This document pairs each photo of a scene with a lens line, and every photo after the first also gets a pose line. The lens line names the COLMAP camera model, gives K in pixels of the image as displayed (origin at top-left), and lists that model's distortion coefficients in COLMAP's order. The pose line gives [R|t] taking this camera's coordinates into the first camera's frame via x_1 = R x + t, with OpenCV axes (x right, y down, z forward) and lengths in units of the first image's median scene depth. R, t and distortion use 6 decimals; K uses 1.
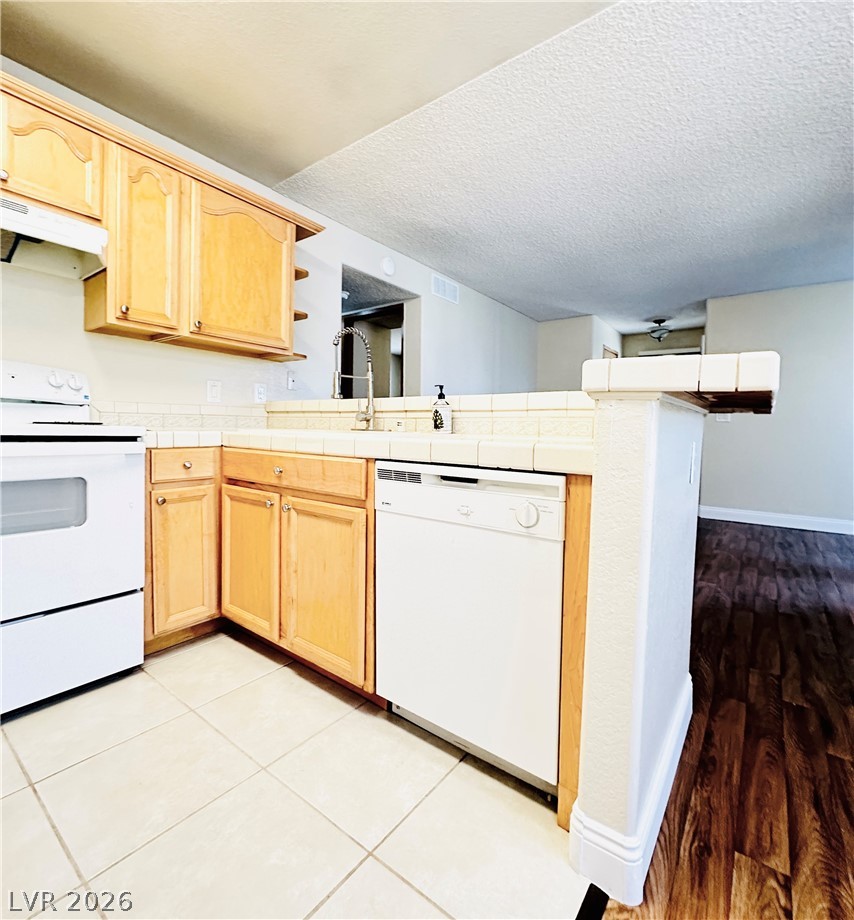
lens RADIAL K [[459.1, 0, 442.3], [0, 459.1, 440.4], [0, 0, 1]] dist [-0.007940, 0.001986]
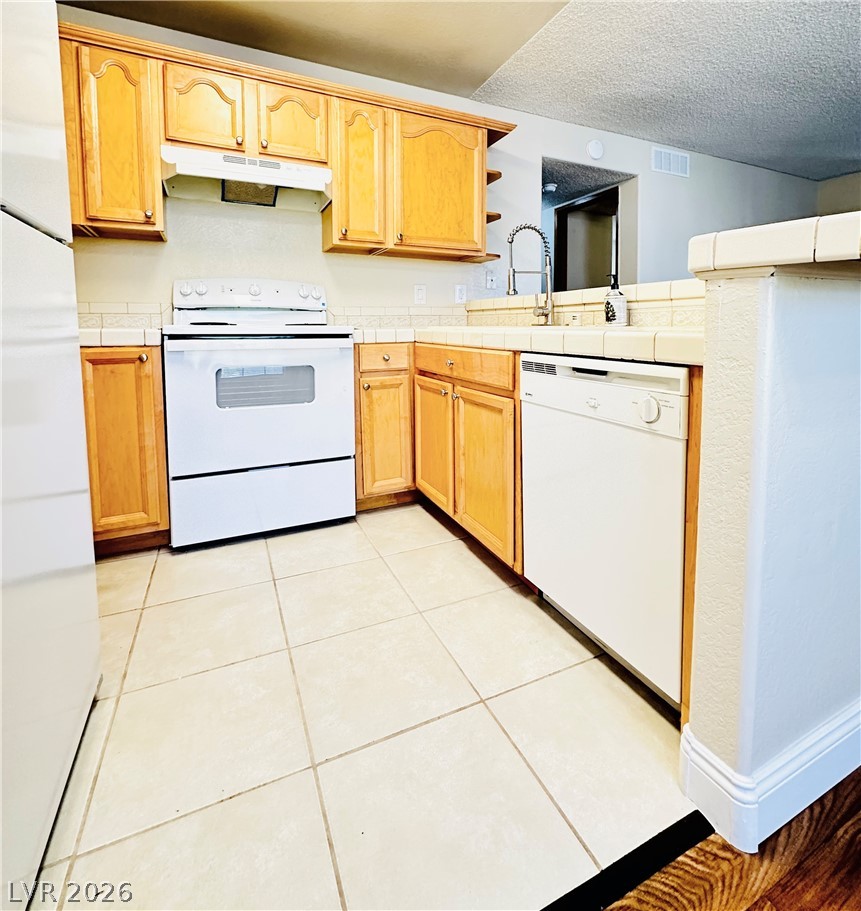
lens RADIAL K [[485.5, 0, 453.2], [0, 485.5, 355.2], [0, 0, 1]] dist [-0.004573, -0.000002]
pose [[0.884331, 0.004697, -0.466837, 0.201575], [0.009790, 0.999543, 0.028603, 0.014288], [0.466758, -0.029865, 0.883881, -0.035372]]
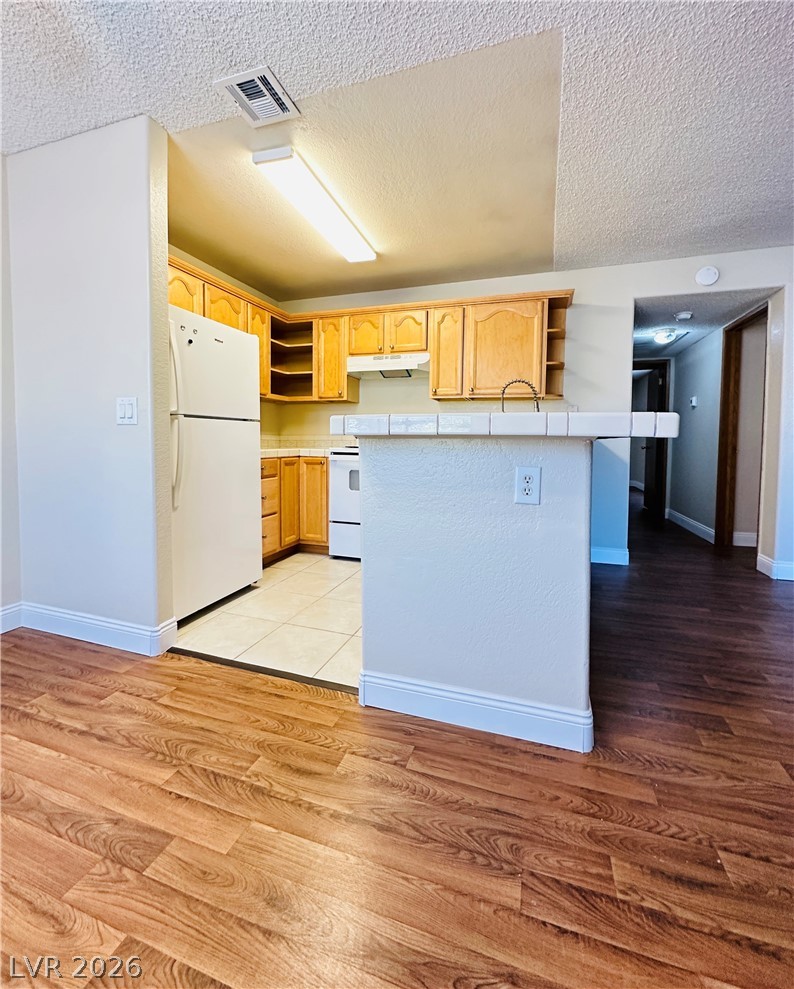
lens RADIAL K [[443.9, 0, 397.8], [0, 443.9, 453.9], [0, 0, 1]] dist [-0.004318, -0.000813]
pose [[0.289106, 0.012376, -0.957217, 1.261887], [-0.025535, 0.999660, 0.005212, -0.018580], [0.956957, 0.022935, 0.289324, 0.338530]]
